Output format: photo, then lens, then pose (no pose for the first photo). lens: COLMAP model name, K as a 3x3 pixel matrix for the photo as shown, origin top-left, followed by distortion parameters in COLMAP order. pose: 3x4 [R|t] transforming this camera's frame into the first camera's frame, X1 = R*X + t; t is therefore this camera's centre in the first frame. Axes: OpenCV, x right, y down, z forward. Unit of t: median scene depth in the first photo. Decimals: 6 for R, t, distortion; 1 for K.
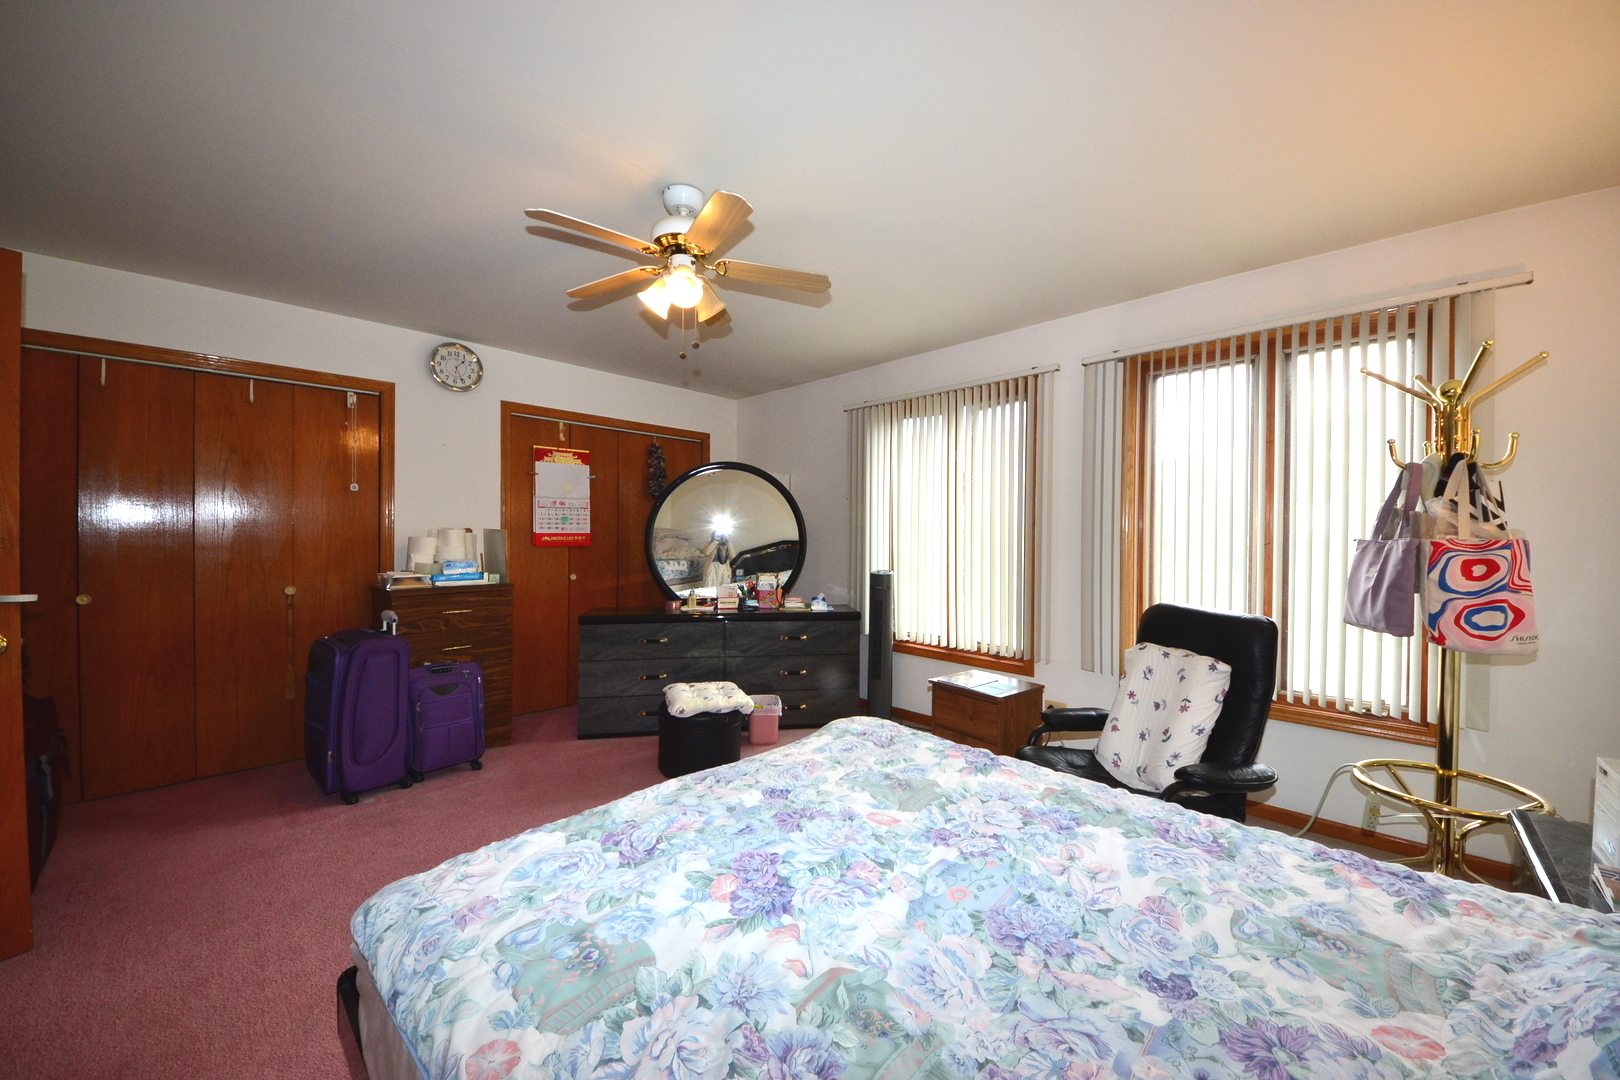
lens RADIAL K [[588.4, 0, 813.3], [0, 588.4, 538.8], [0, 0, 1]] dist [0.036212, -0.023265]
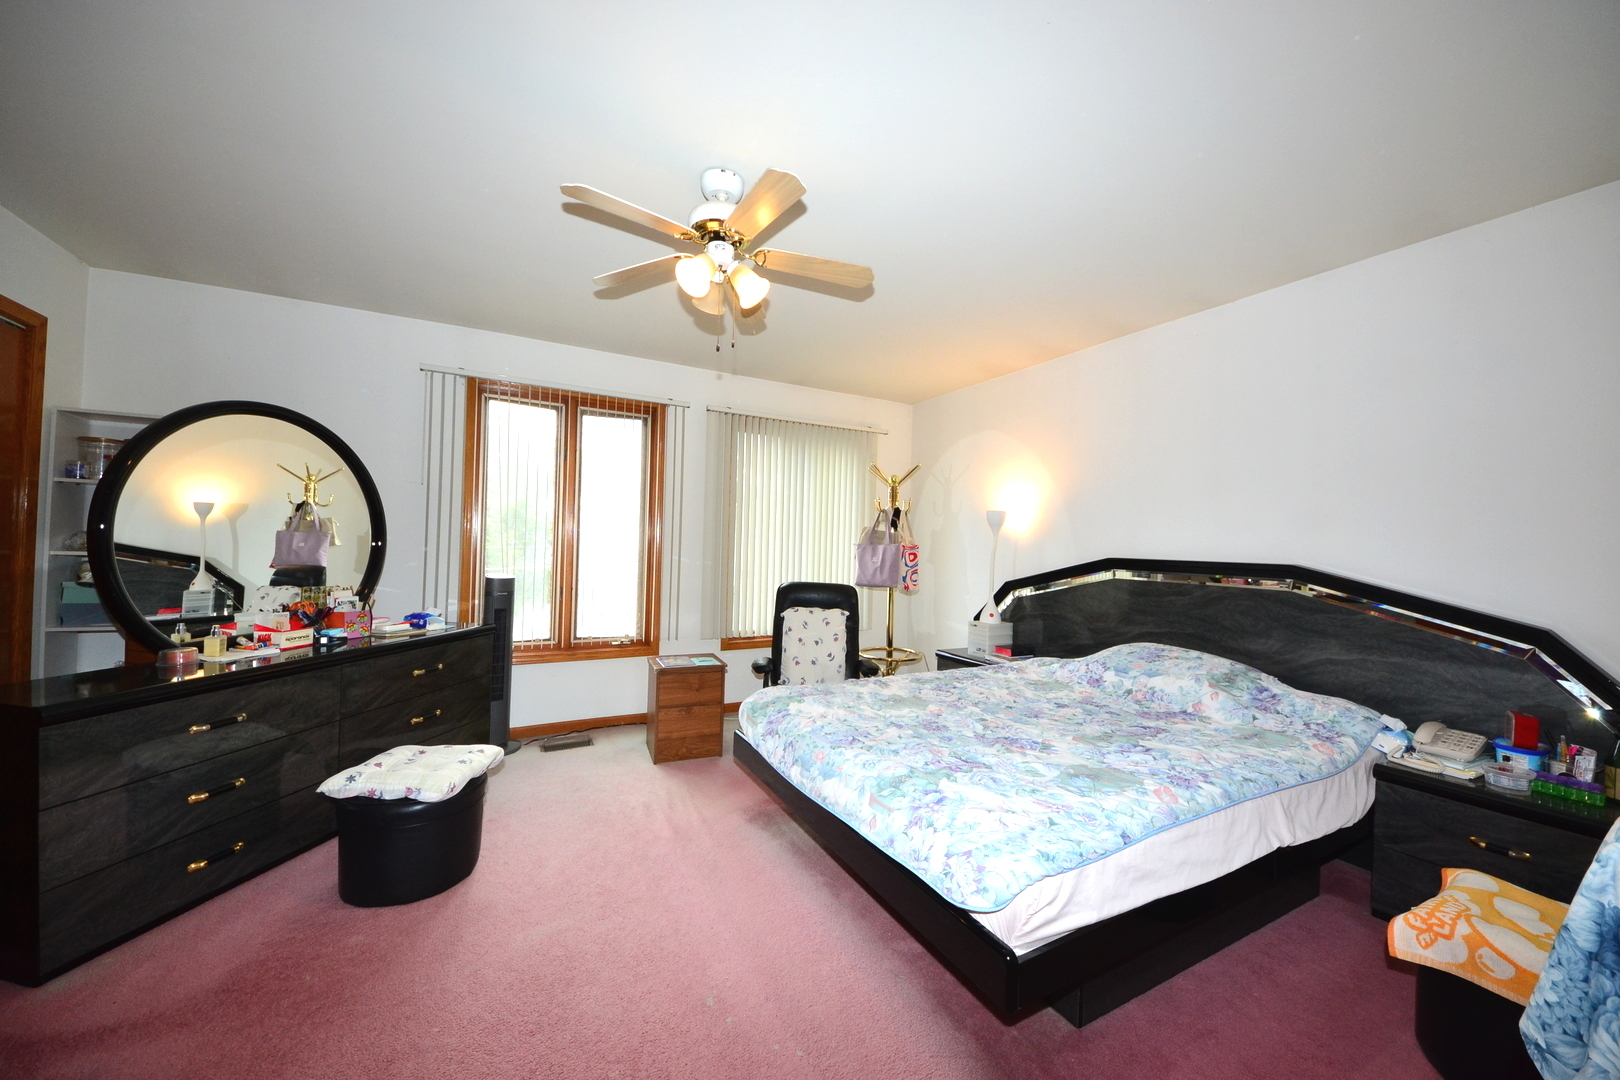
lens RADIAL K [[588.4, 0, 813.3], [0, 588.4, 538.8], [0, 0, 1]] dist [0.036212, -0.023265]
pose [[0.247263, 0.039254, 0.968153, -1.083798], [-0.002770, 0.999204, -0.039806, 0.063224], [-0.968944, 0.007161, 0.247175, 0.677847]]
